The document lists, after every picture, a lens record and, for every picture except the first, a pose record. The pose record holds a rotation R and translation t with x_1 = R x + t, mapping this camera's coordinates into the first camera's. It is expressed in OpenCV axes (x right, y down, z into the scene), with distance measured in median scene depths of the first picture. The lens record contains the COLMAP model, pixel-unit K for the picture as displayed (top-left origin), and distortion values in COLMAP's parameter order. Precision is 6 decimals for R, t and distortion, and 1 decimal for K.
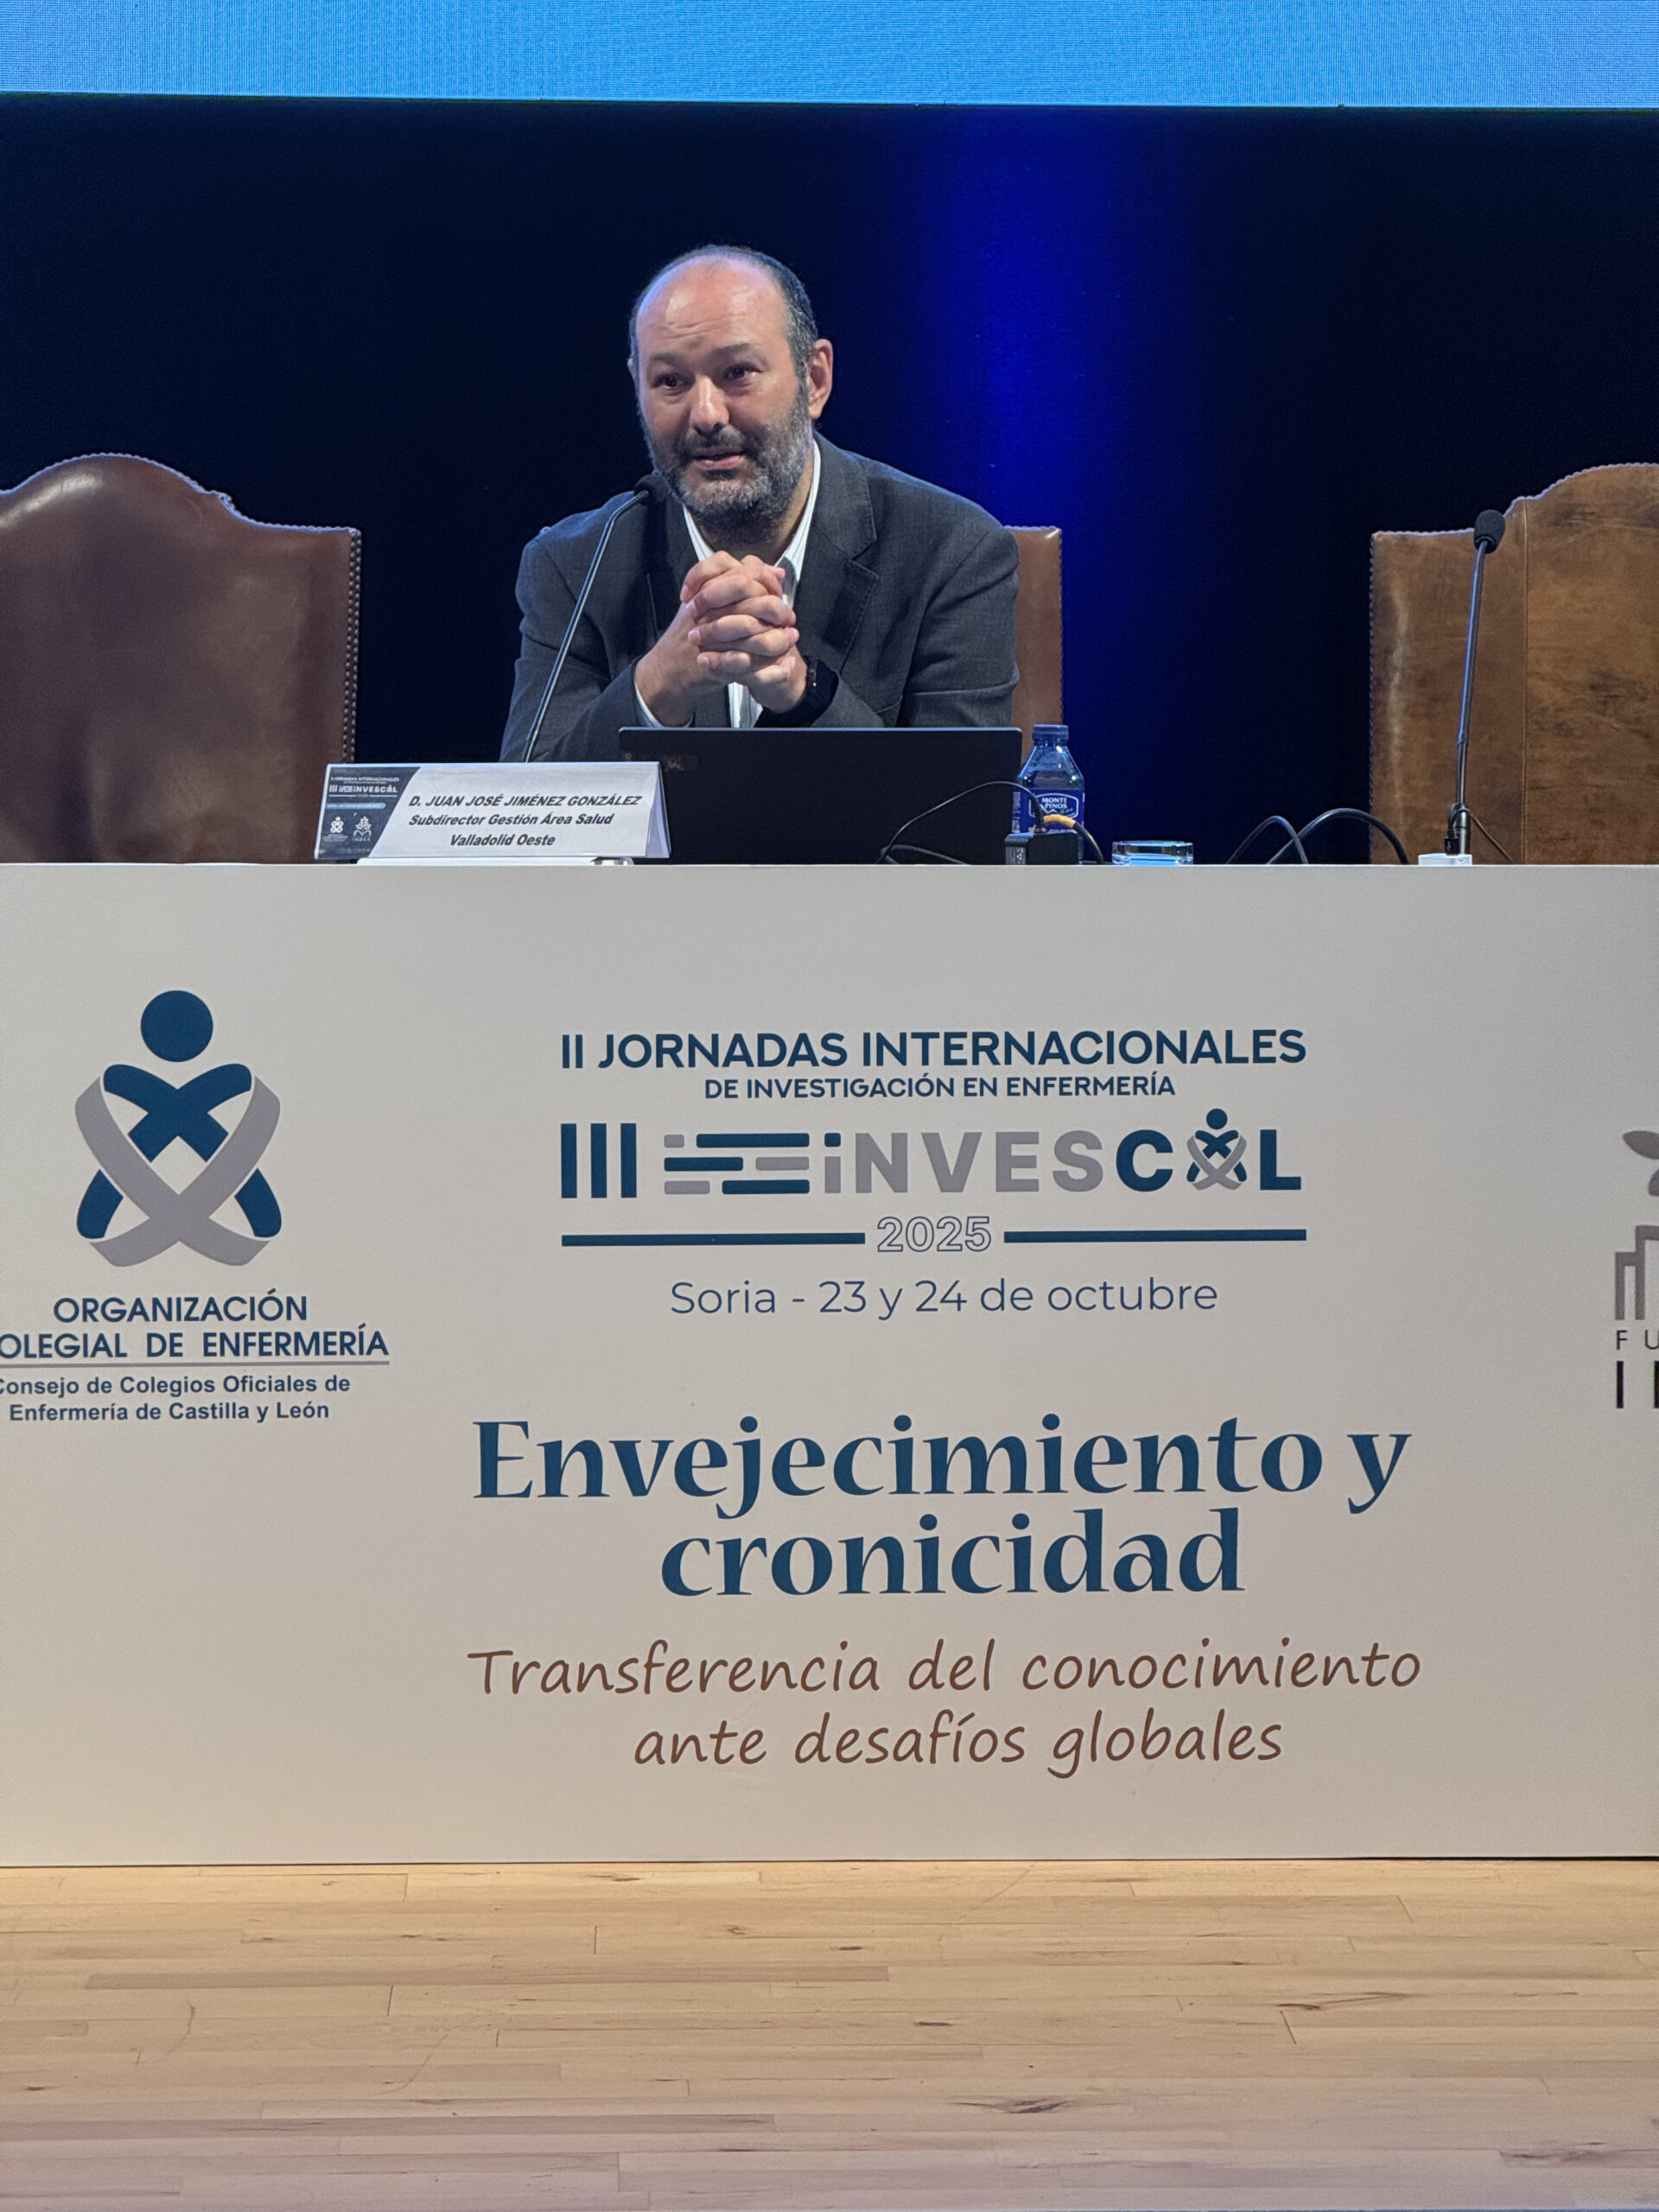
lens RADIAL K [[7810.7, 0, 844.1], [0, 7810.7, 1095.0], [0, 0, 1]] dist [0.245620, 0.000000]
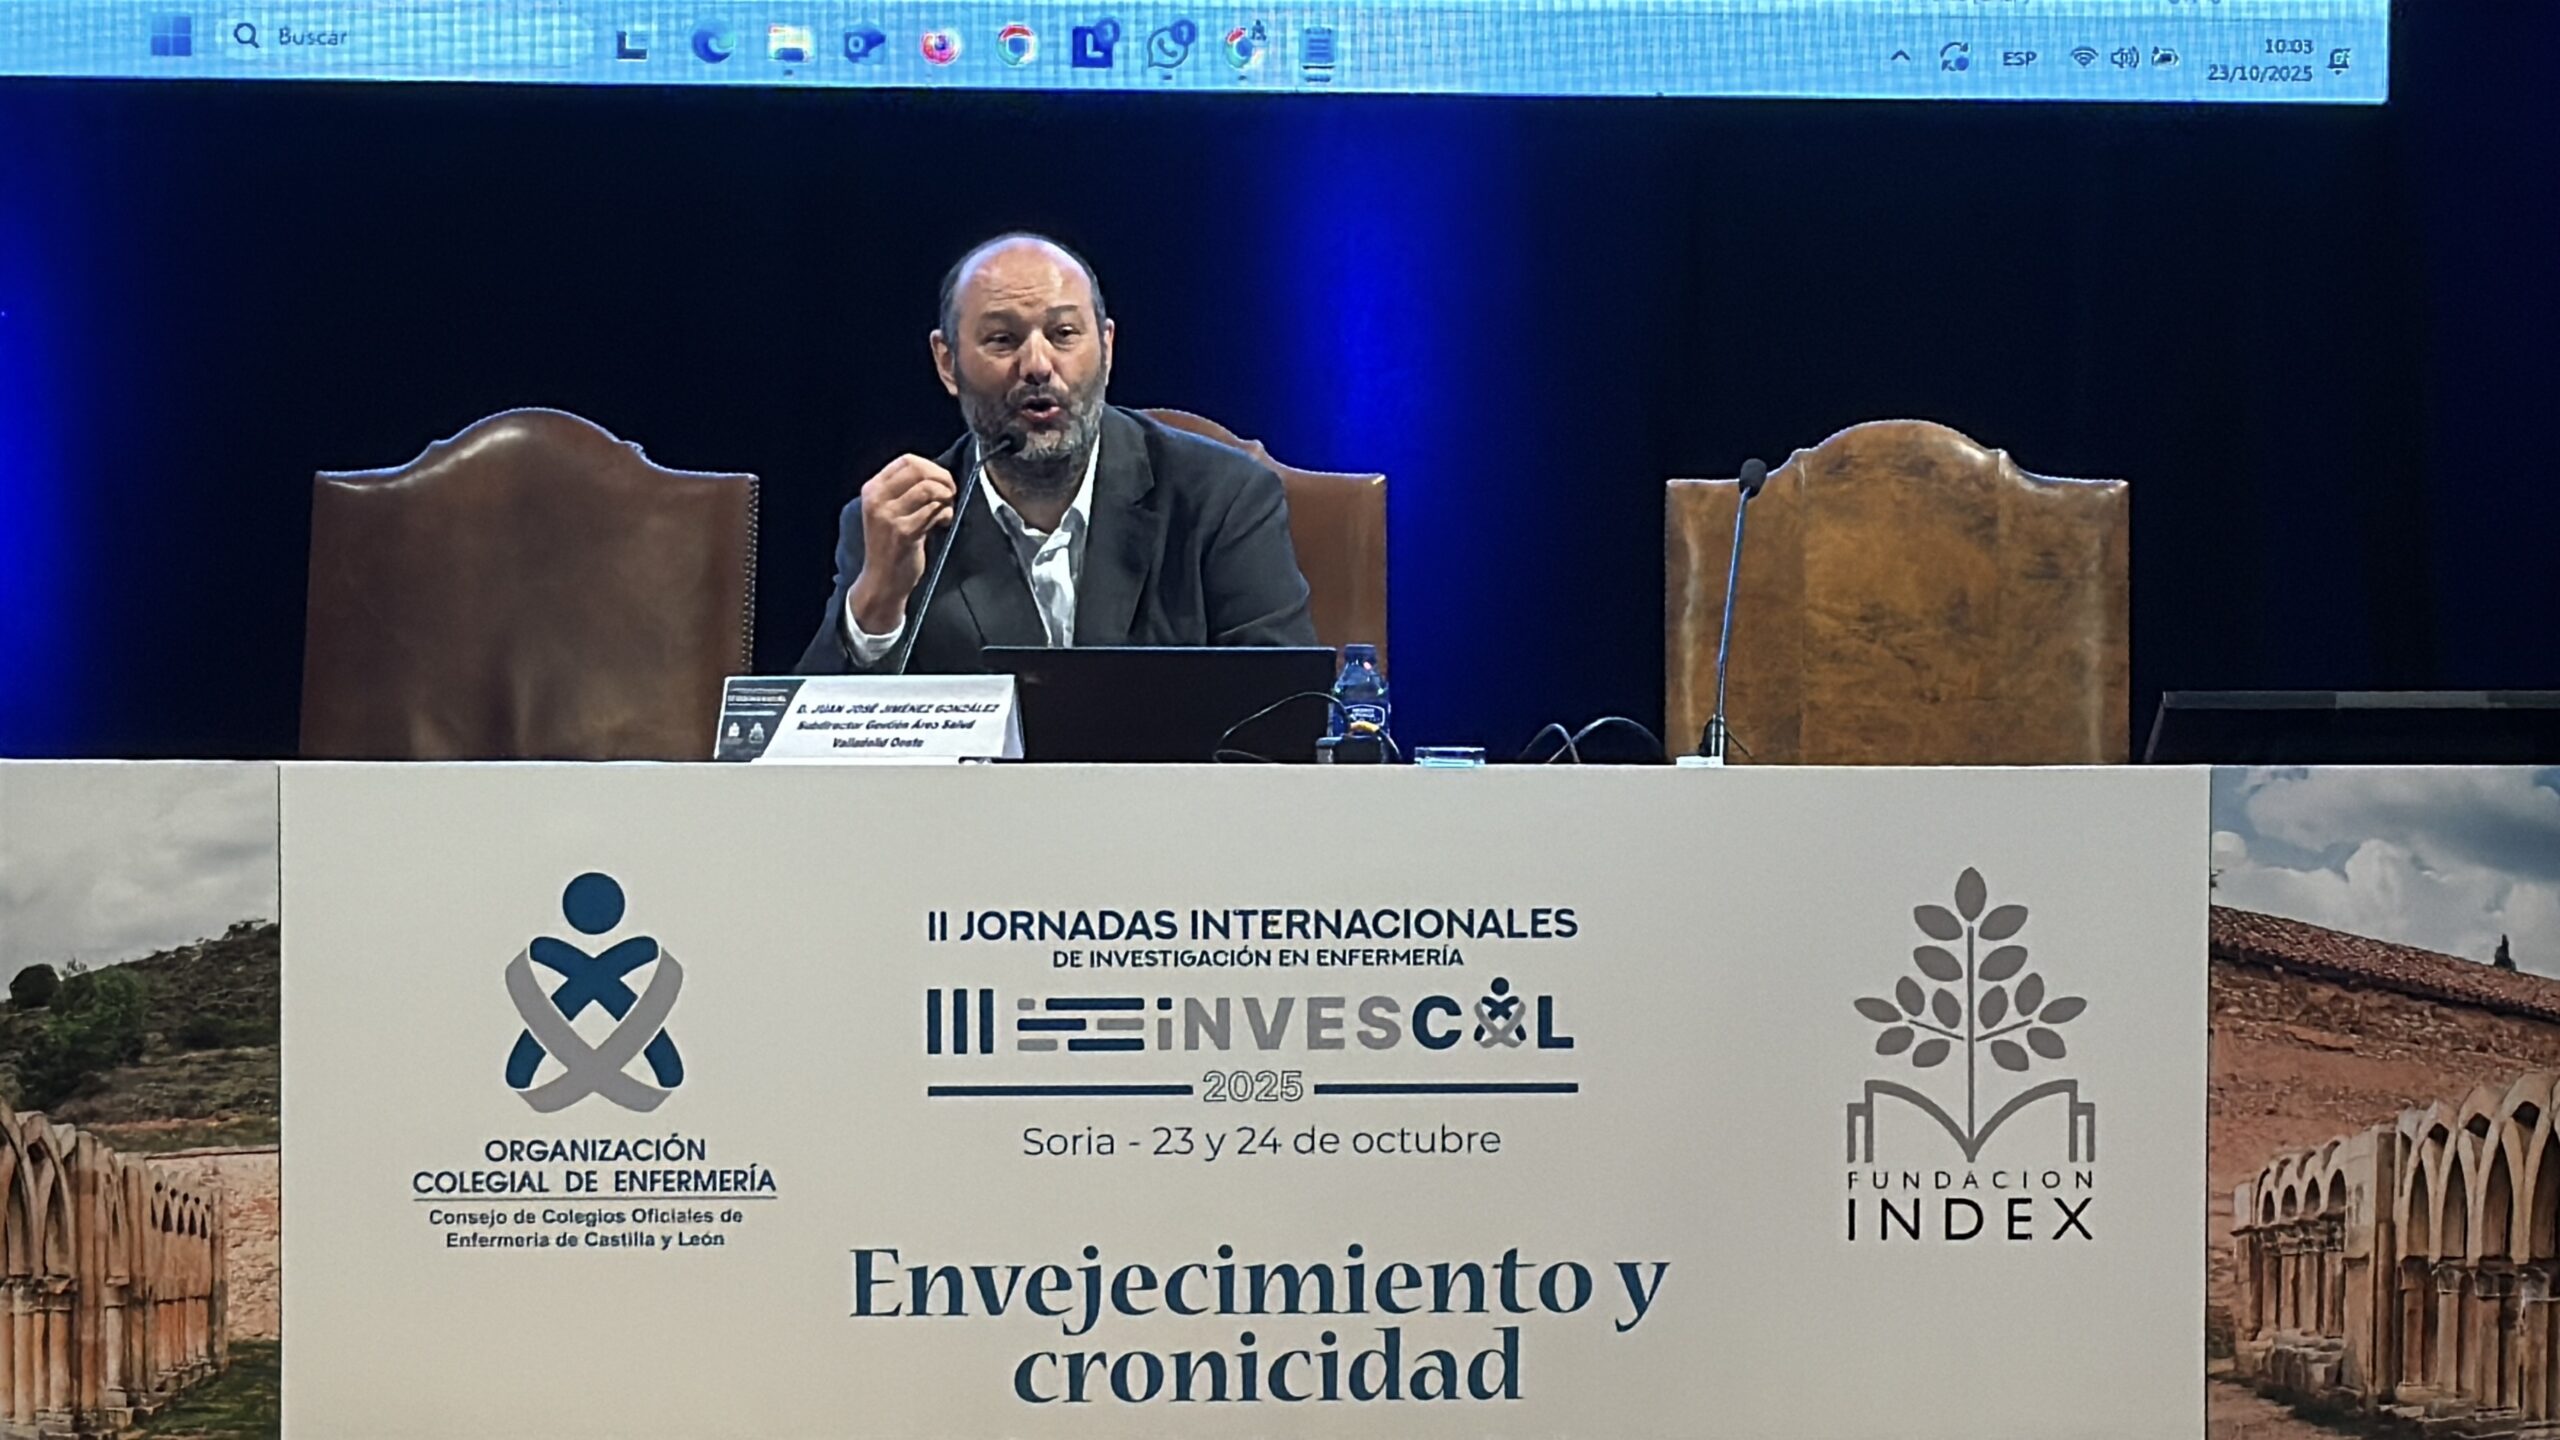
lens RADIAL K [[8027.2, 0, 1269.0], [0, 8027.2, 740.0], [0, 0, 1]] dist [0.010993, 0.000000]
pose [[0.999998, 0.002101, 0.000213, 0.013478], [-0.002091, 0.999162, -0.040869, 0.015151], [-0.000299, 0.040869, 0.999164, -0.176954]]
